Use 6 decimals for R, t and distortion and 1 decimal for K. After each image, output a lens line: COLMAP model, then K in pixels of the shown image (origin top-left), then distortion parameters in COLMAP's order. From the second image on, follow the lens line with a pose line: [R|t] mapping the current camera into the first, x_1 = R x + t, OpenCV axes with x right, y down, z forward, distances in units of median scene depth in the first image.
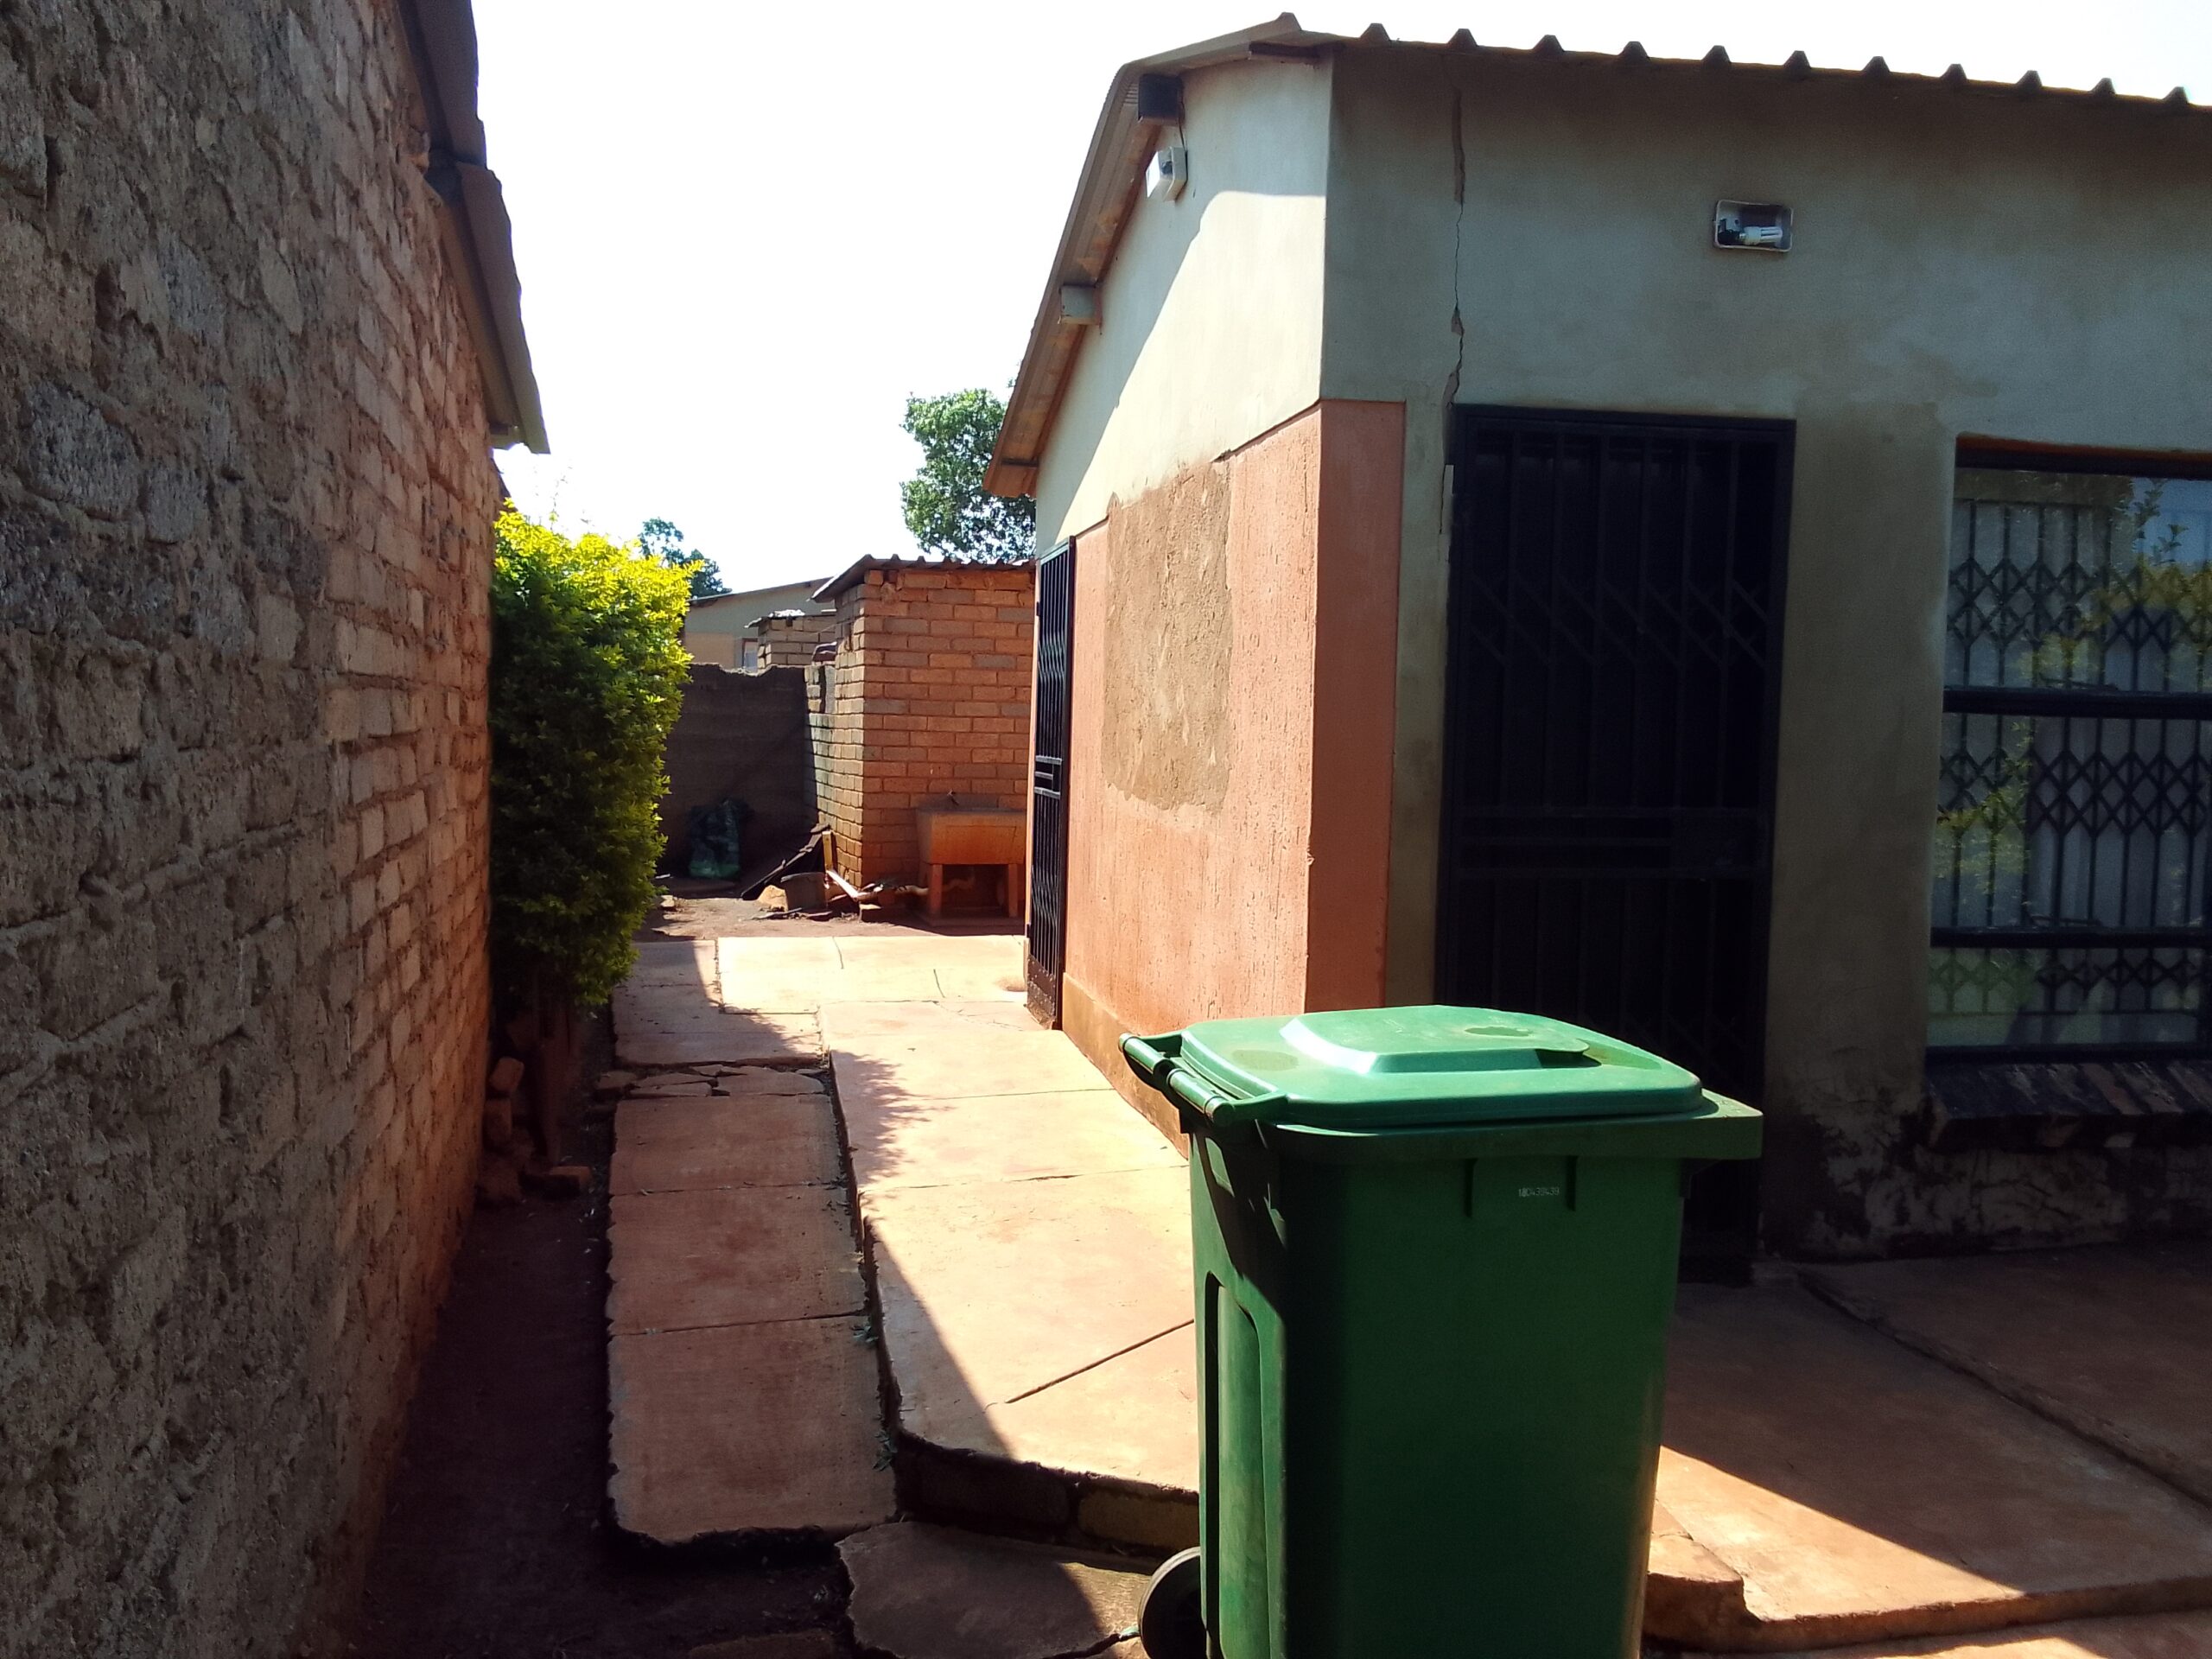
lens RADIAL K [[1742.9, 0, 1108.2], [0, 1742.9, 831.5], [0, 0, 1]] dist [0.027924, -0.026291]
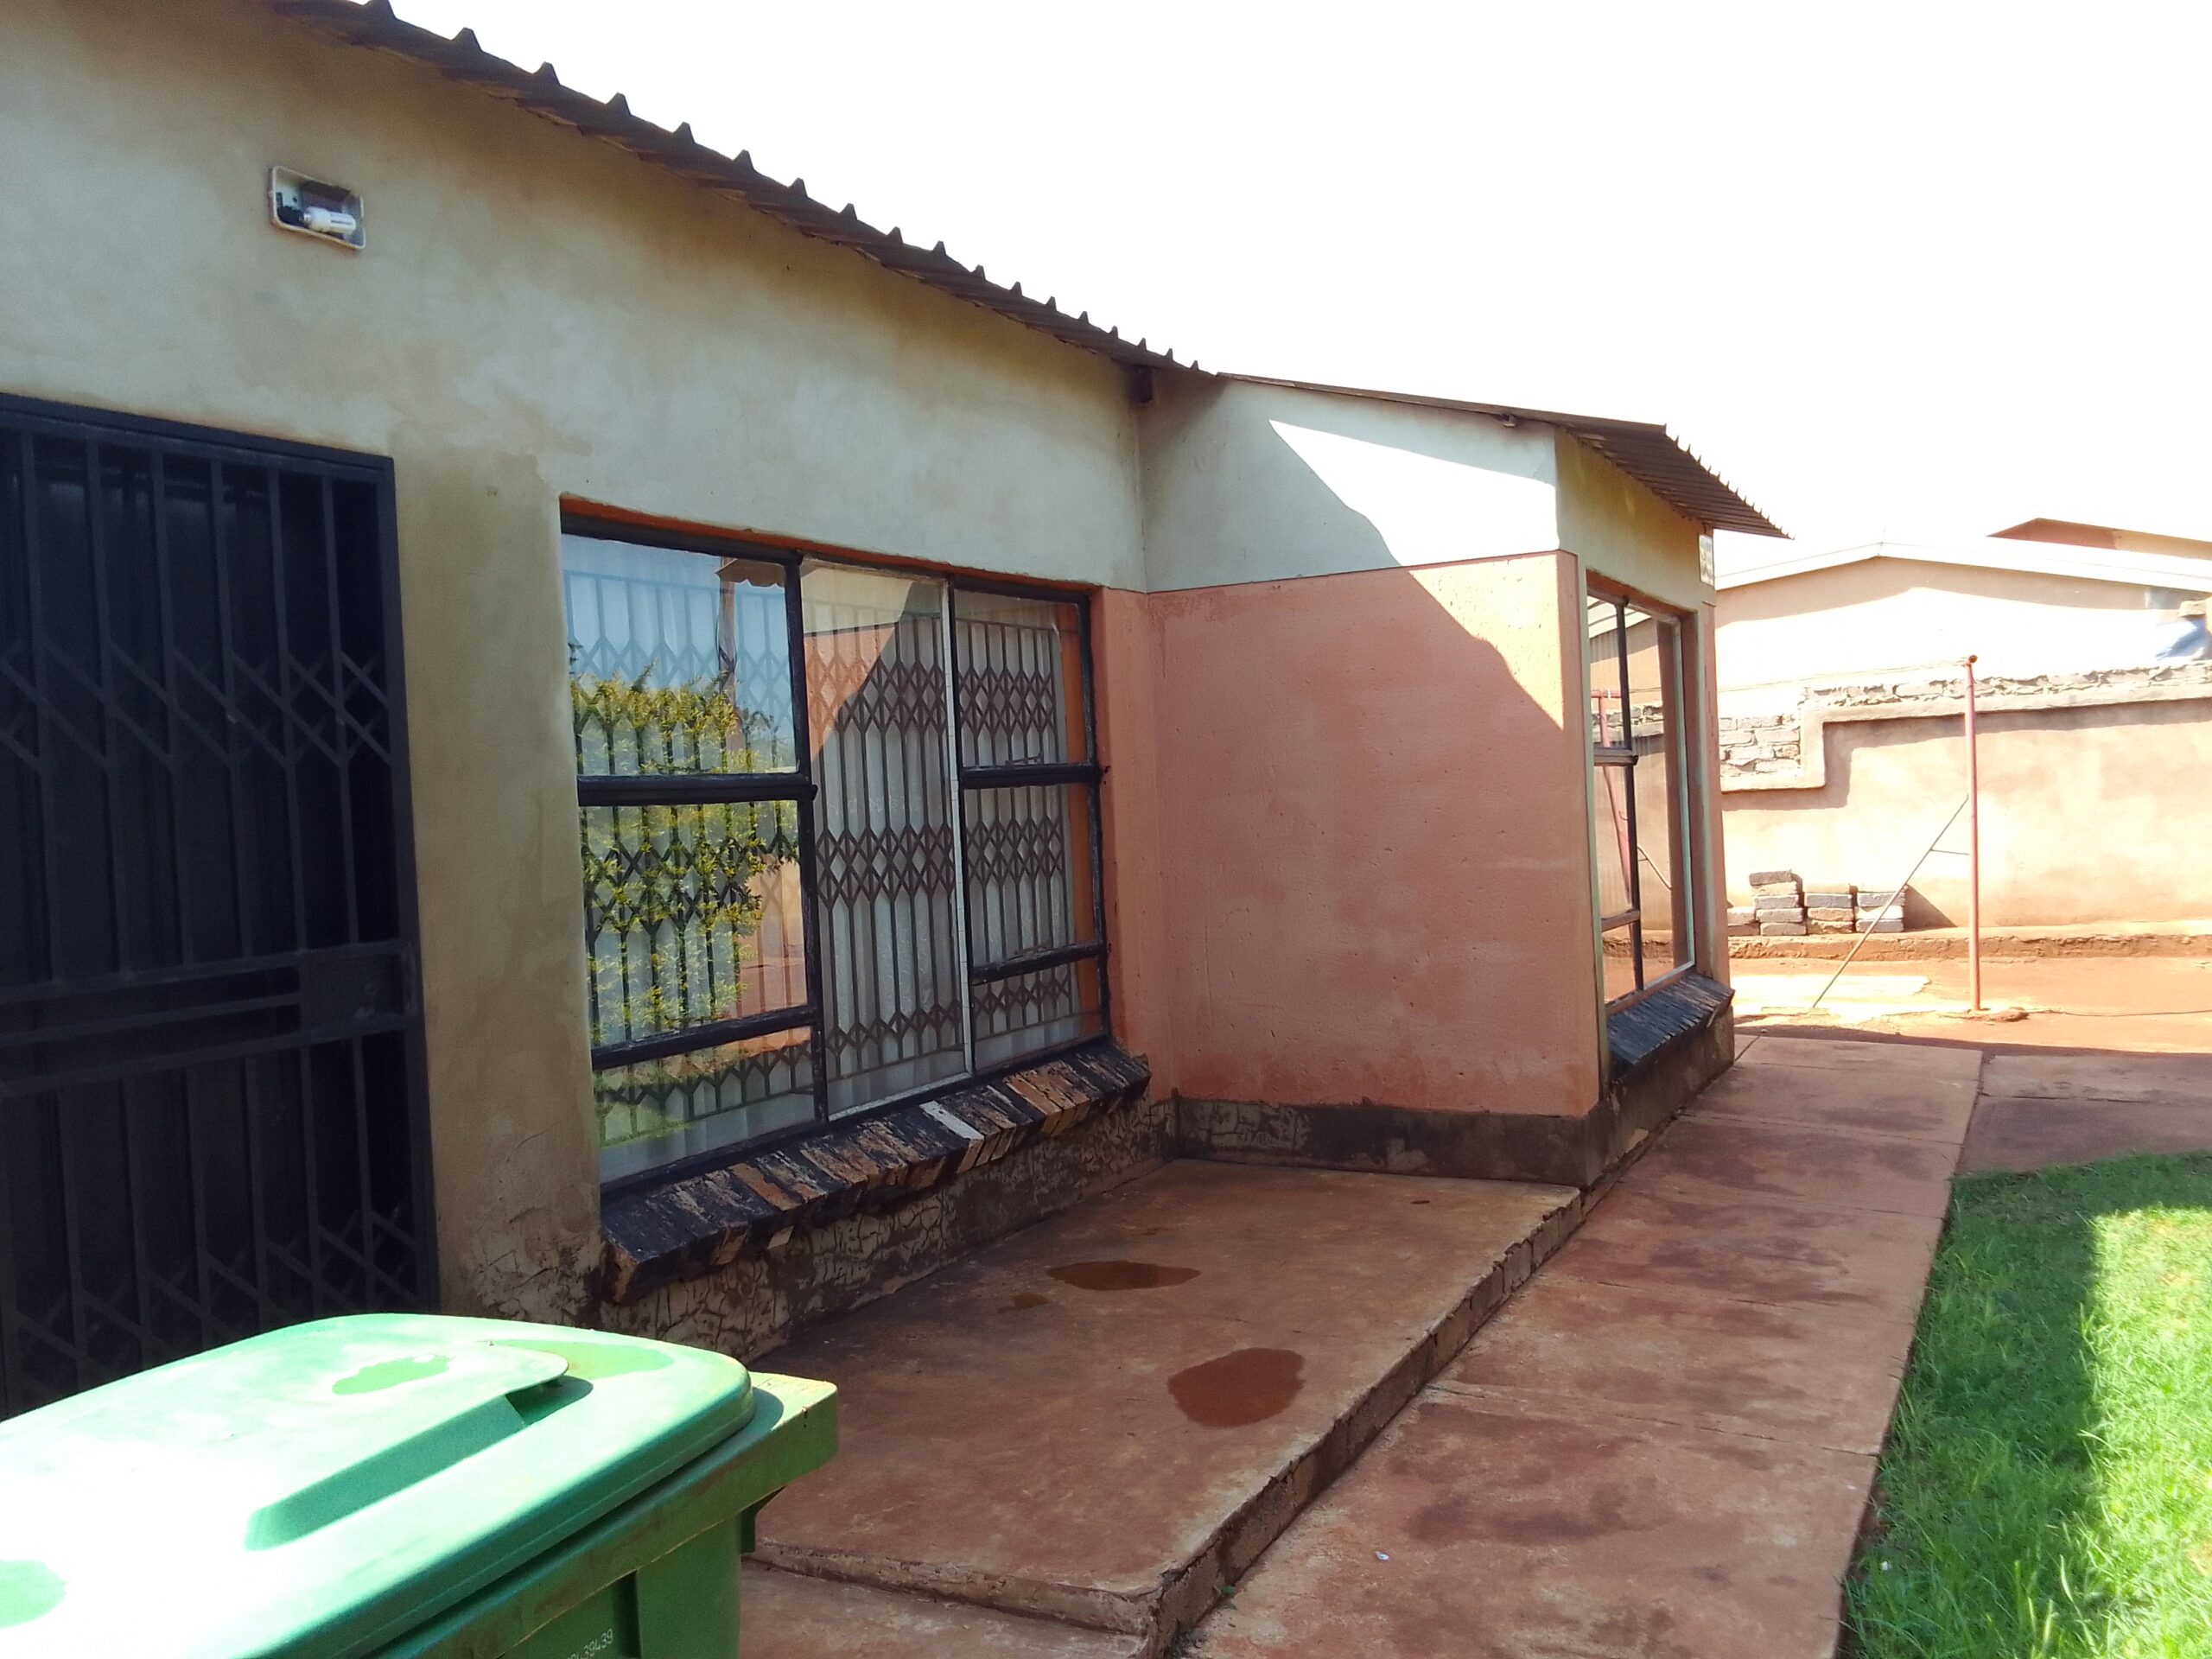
lens RADIAL K [[1742.9, 0, 1103.2], [0, 1742.9, 821.7], [0, 0, 1]] dist [0.027924, -0.026291]
pose [[0.626489, -0.066036, 0.776627, -0.040948], [0.116557, 0.993138, -0.009579, -0.021189], [-0.770666, 0.096523, 0.629887, 0.247222]]
